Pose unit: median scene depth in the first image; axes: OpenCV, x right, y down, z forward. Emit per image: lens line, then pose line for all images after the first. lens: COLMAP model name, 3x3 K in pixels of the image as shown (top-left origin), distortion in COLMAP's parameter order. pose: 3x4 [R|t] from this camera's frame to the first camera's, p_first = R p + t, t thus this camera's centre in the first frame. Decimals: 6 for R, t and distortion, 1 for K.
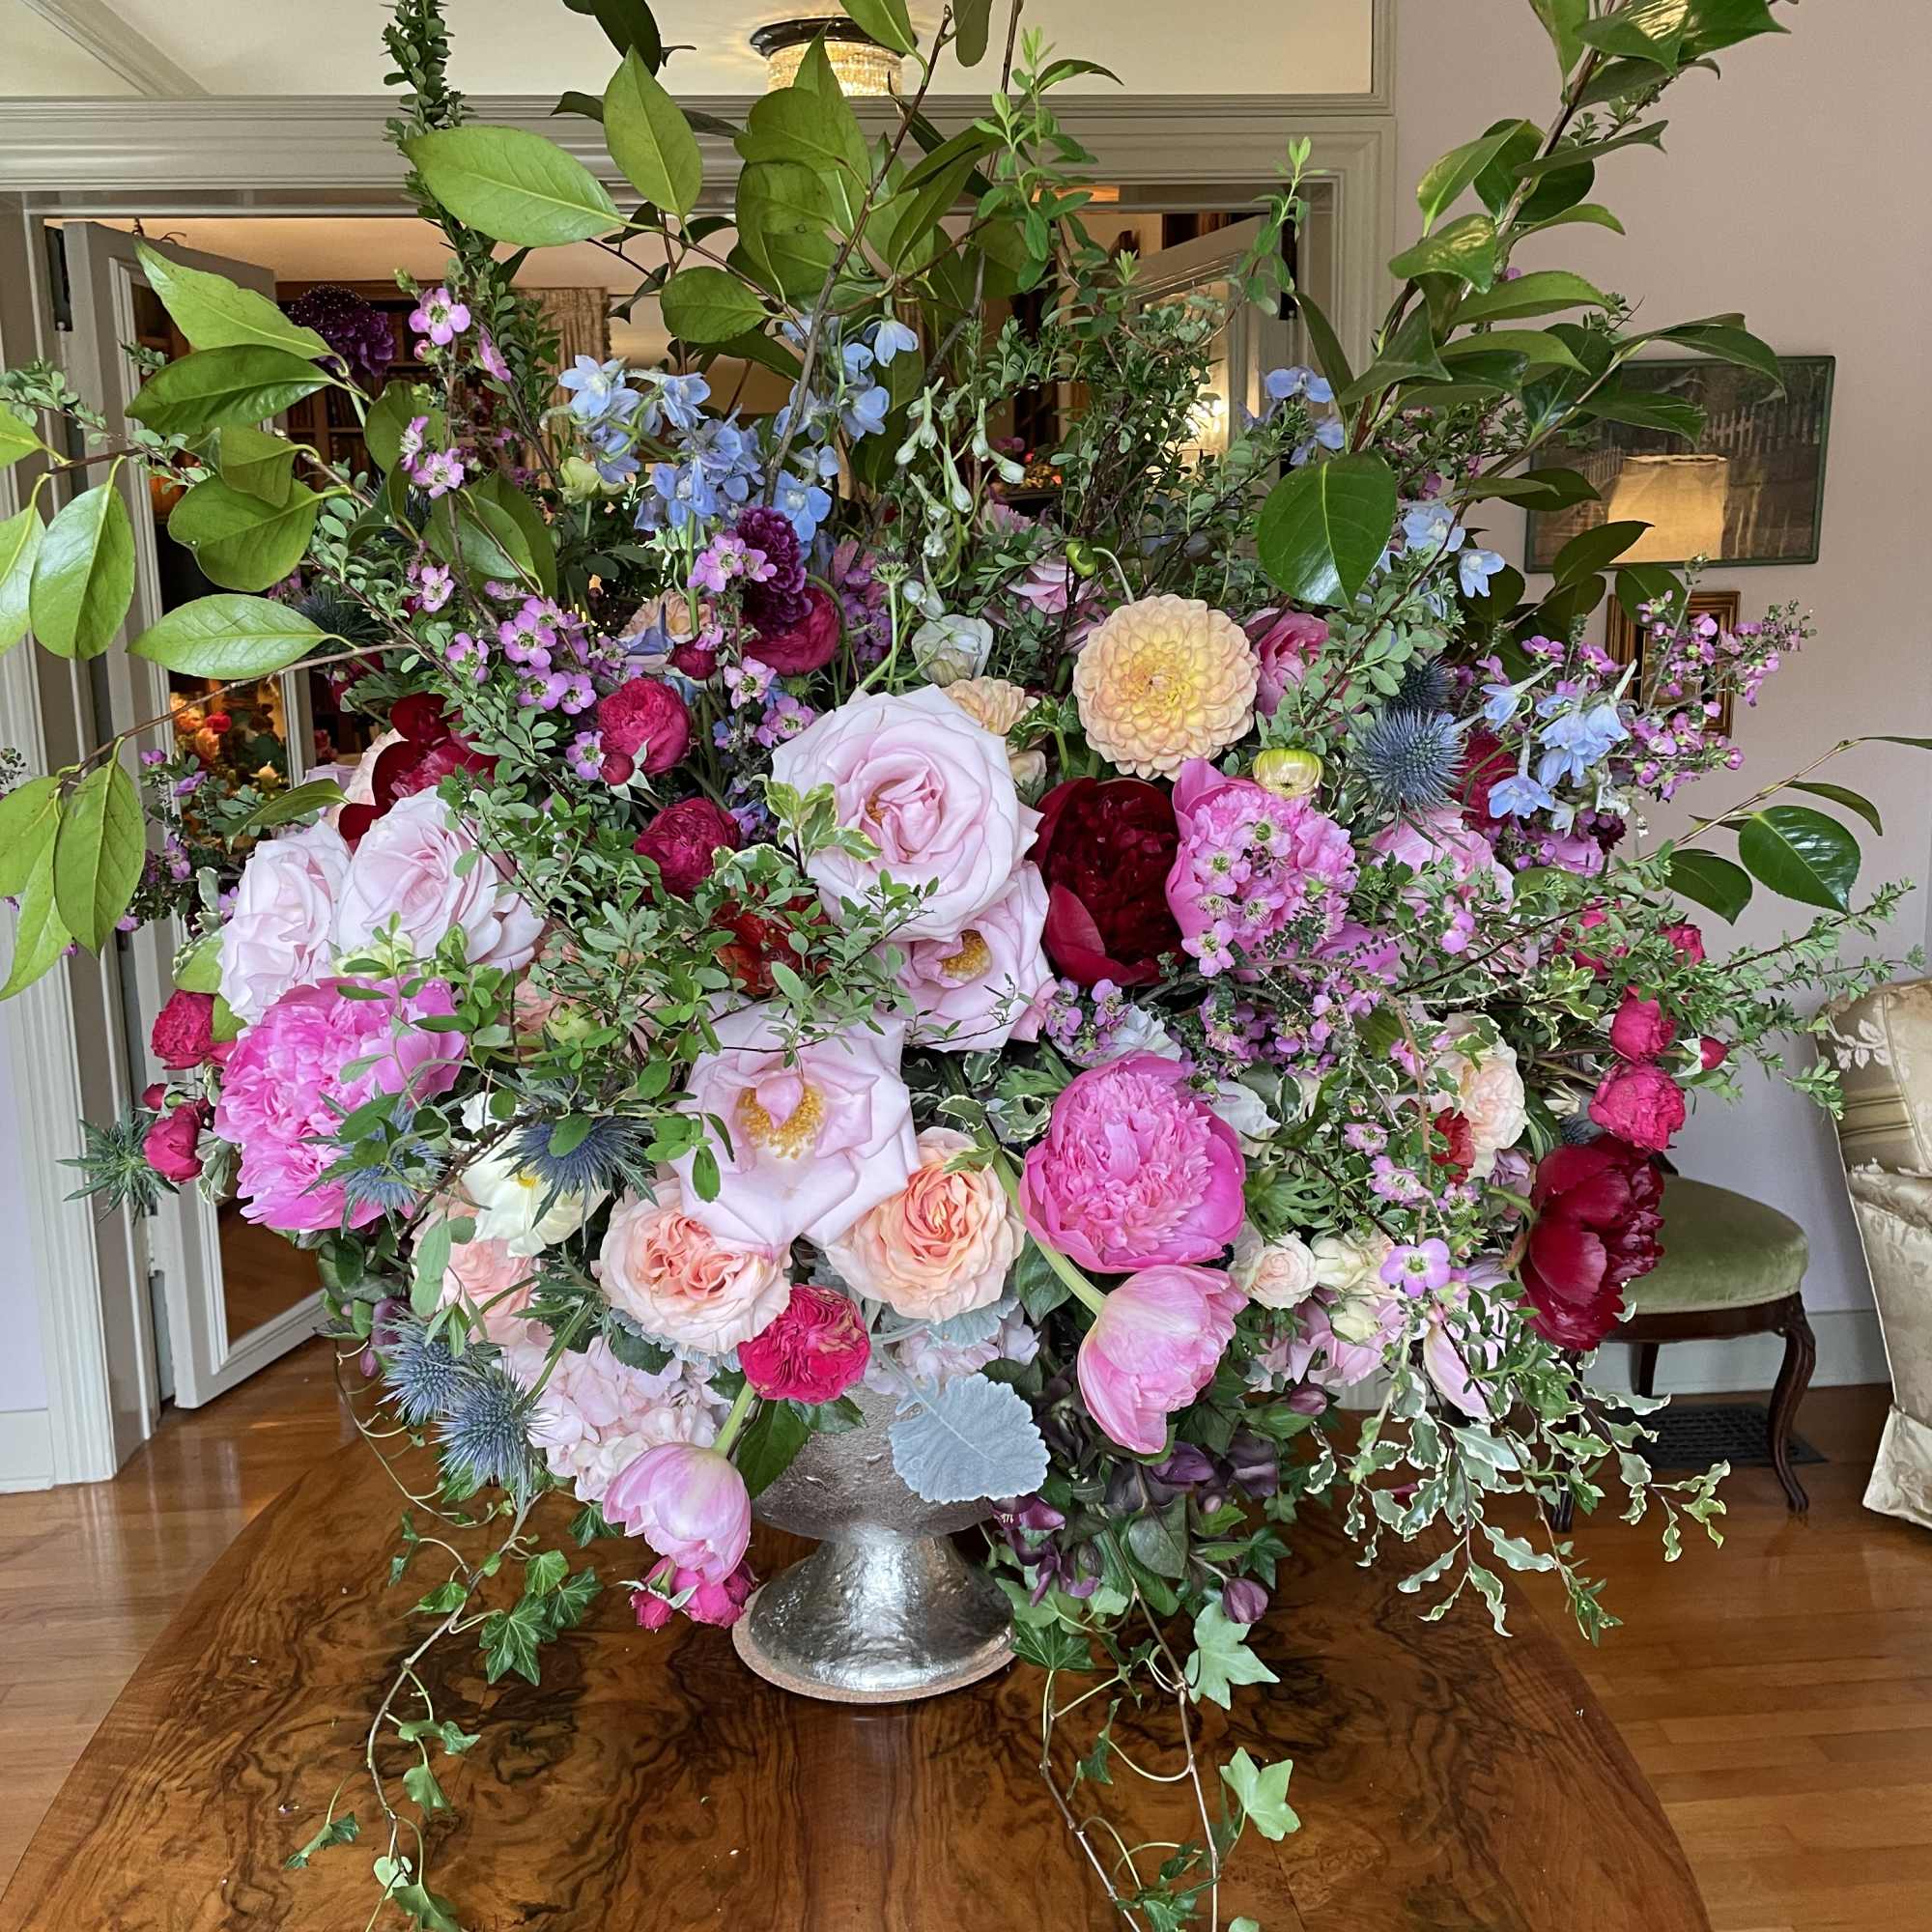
lens RADIAL K [[2023.3, 0, 939.4], [0, 2023.3, 958.7], [0, 0, 1]] dist [0.133791, -0.217904]
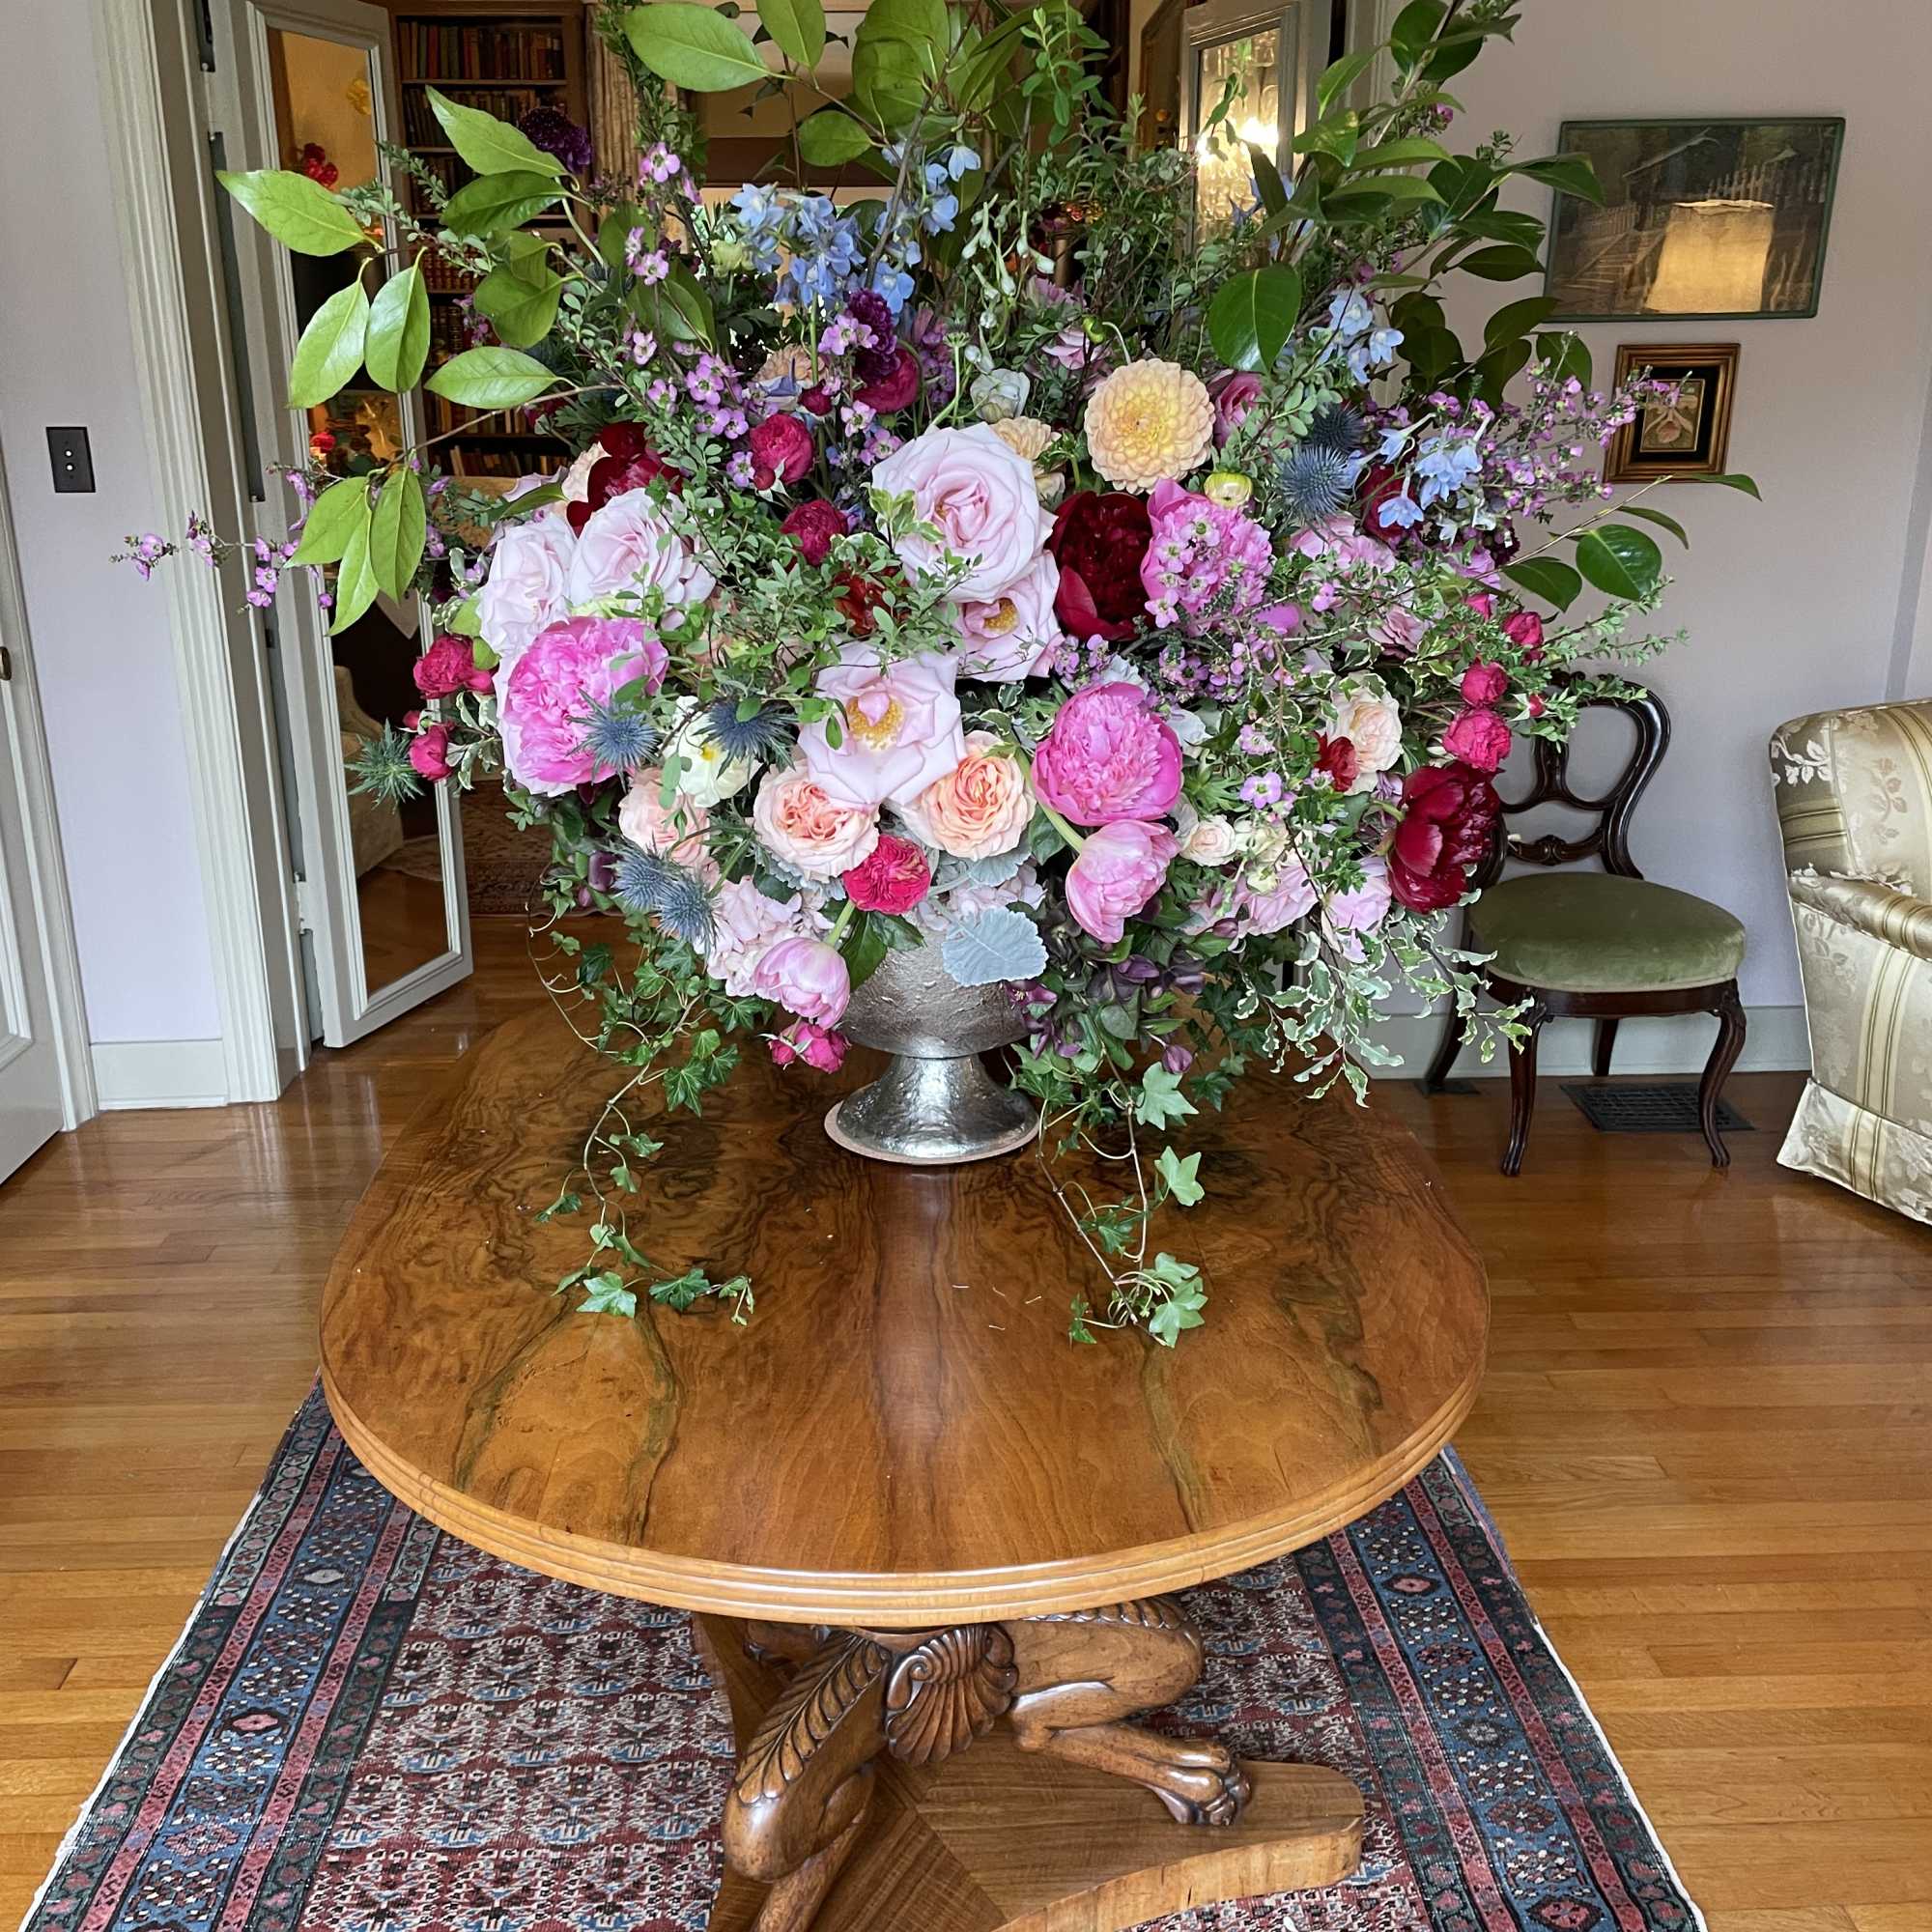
lens RADIAL K [[2023.3, 0, 939.4], [0, 2023.3, 958.7], [0, 0, 1]] dist [0.133791, -0.217904]
pose [[0.999383, 0.025566, -0.024077, 0.009430], [-0.022368, 0.991925, 0.124840, 0.059141], [0.027074, -0.124224, 0.991885, -0.458900]]
